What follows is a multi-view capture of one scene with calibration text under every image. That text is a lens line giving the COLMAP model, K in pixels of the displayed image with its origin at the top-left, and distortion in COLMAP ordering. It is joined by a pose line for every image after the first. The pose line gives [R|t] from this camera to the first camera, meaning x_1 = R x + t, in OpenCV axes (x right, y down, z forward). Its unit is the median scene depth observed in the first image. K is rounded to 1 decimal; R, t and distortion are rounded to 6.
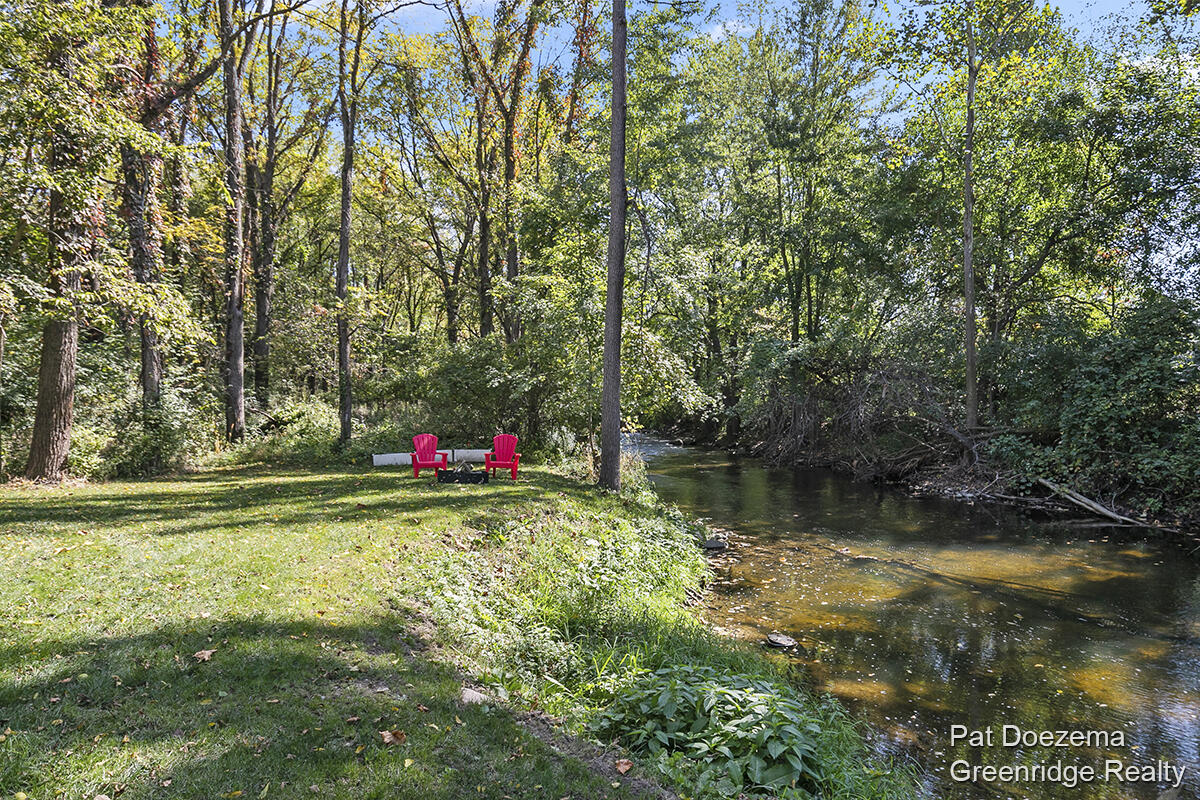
lens RADIAL K [[780.8, 0, 600.0], [0, 780.8, 400.0], [0, 0, 1]] dist [-0.003053, 0.001782]
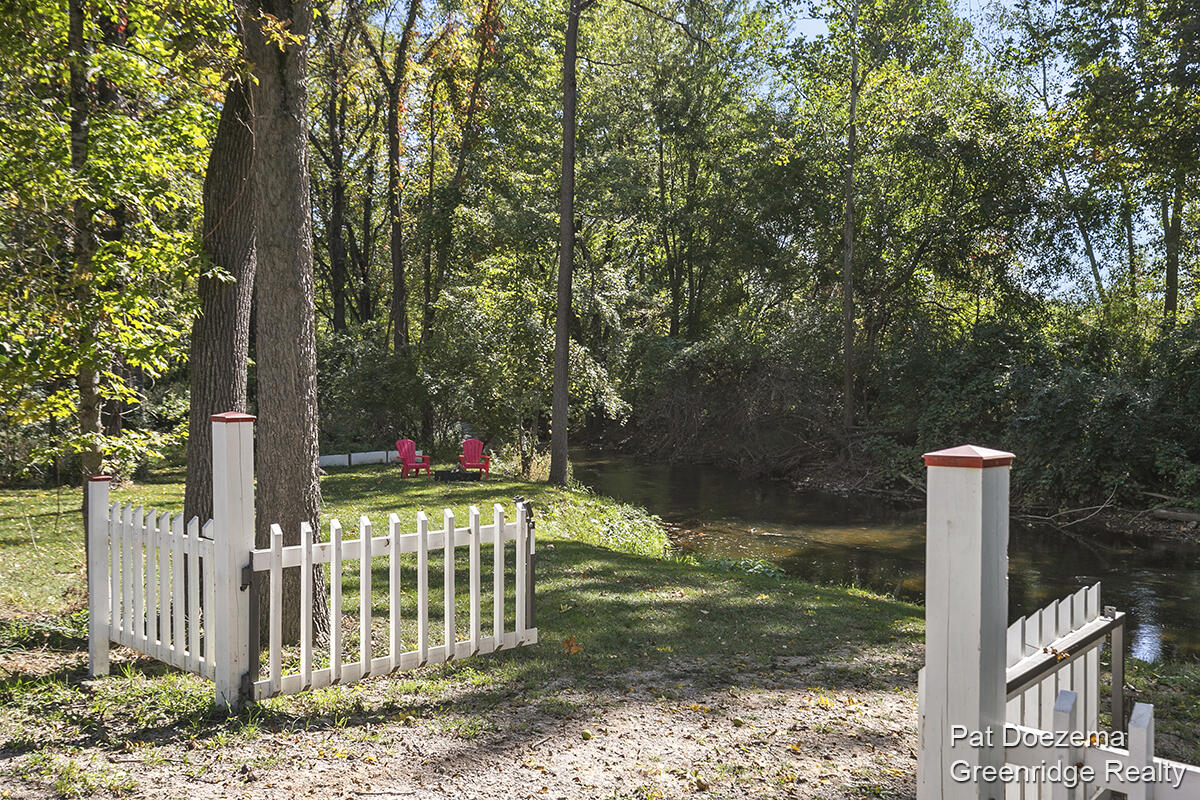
lens RADIAL K [[1144.7, 0, 600.0], [0, 1144.7, 400.0], [0, 0, 1]] dist [0.007264, -0.001471]
pose [[0.974585, 0.005832, 0.223940, -0.211460], [-0.012653, 0.999498, 0.029036, -0.043945], [-0.223659, -0.031131, 0.974170, -0.462265]]
